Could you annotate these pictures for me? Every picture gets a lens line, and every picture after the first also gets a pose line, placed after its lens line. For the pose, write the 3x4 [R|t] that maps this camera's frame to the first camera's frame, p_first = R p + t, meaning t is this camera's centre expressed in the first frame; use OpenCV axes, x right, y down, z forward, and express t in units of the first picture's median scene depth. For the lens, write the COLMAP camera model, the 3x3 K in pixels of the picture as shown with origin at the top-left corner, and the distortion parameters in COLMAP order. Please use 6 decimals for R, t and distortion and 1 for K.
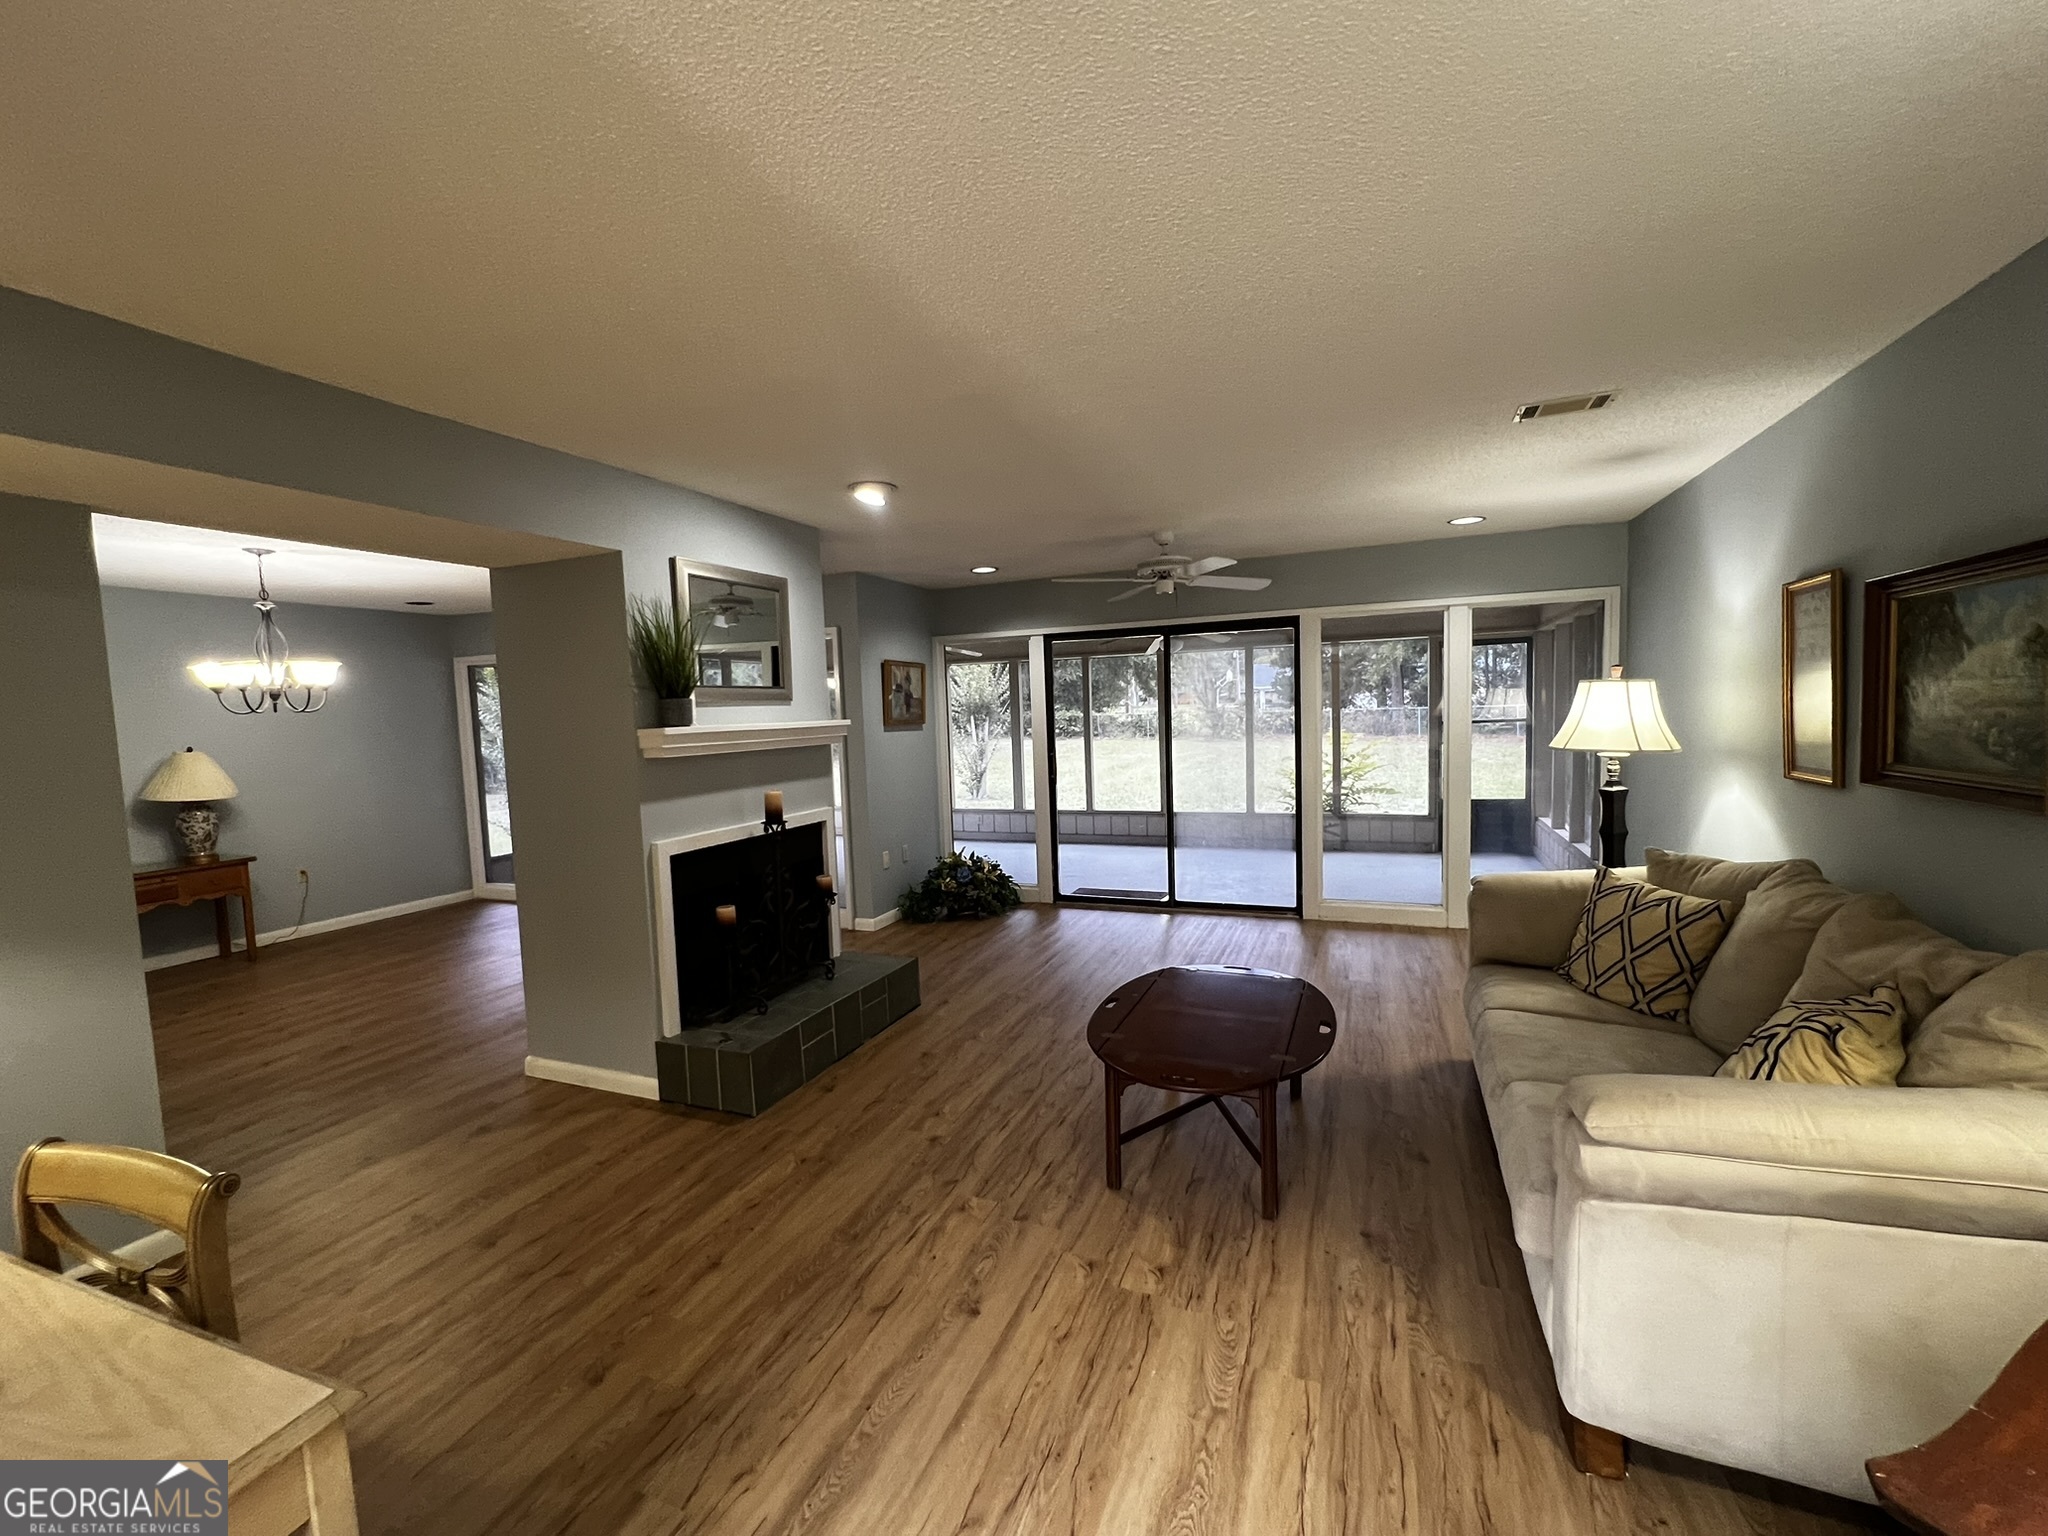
lens RADIAL K [[835.3, 0, 1022.2], [0, 835.3, 771.6], [0, 0, 1]] dist [0.008211, -0.000688]
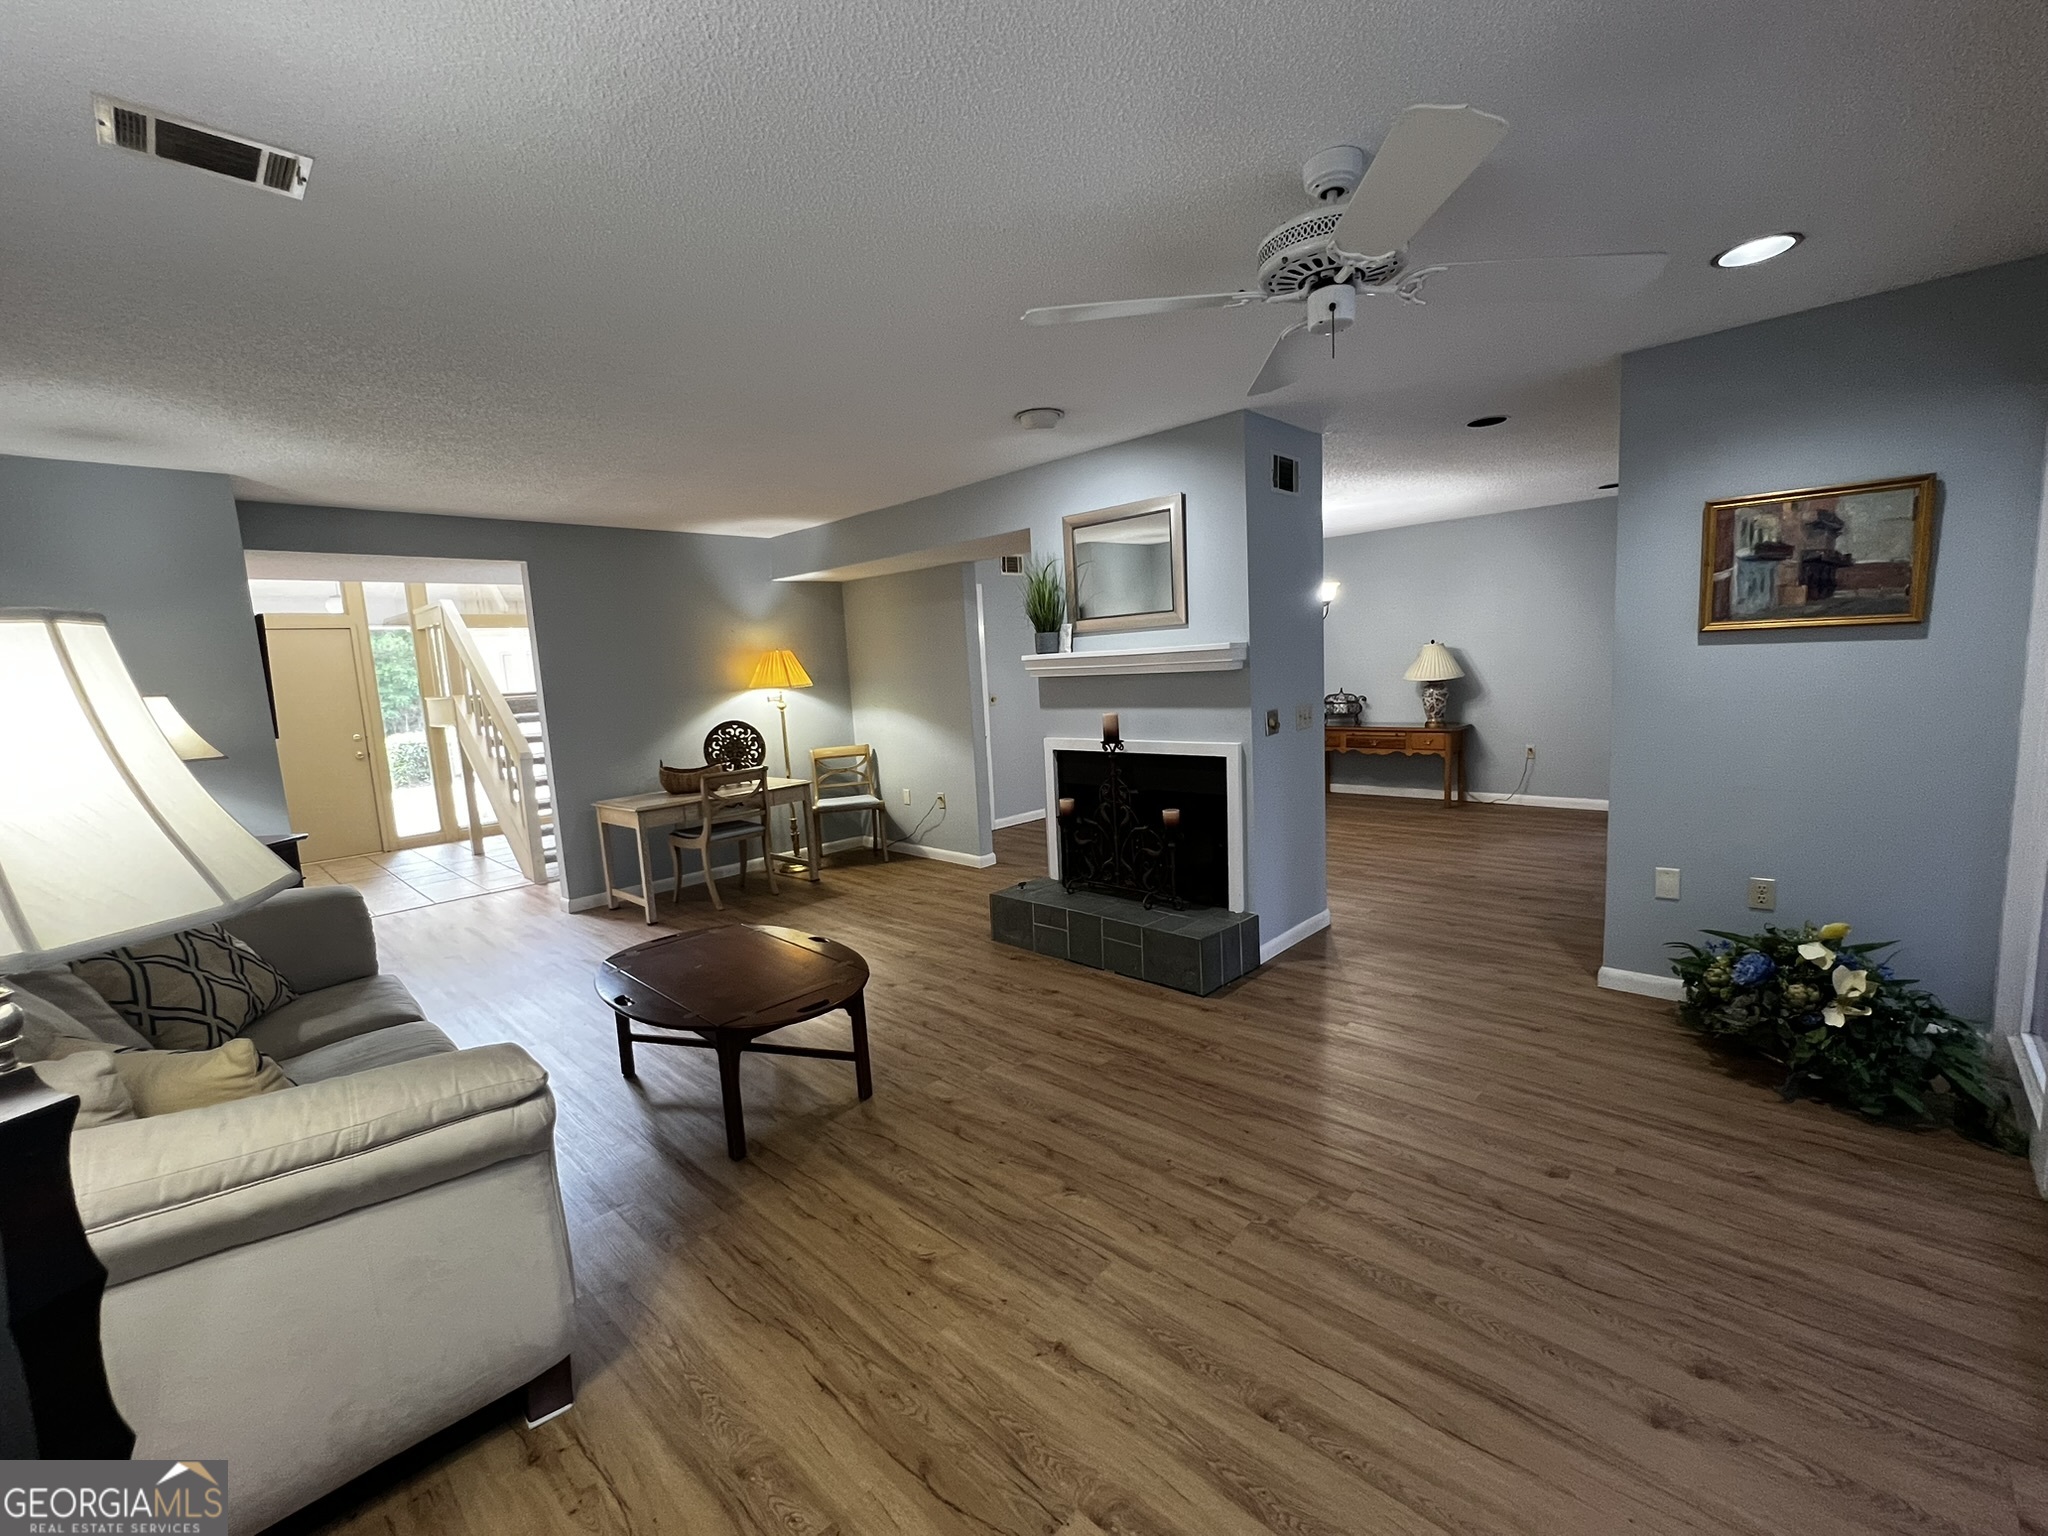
lens RADIAL K [[835.3, 0, 991.5], [0, 835.3, 778.6], [0, 0, 1]] dist [0.008211, -0.000688]
pose [[-0.358227, 0.184075, -0.915309, 0.676733], [-0.001926, 0.980224, 0.197884, -0.096132], [0.933633, 0.072651, -0.350788, 1.093400]]
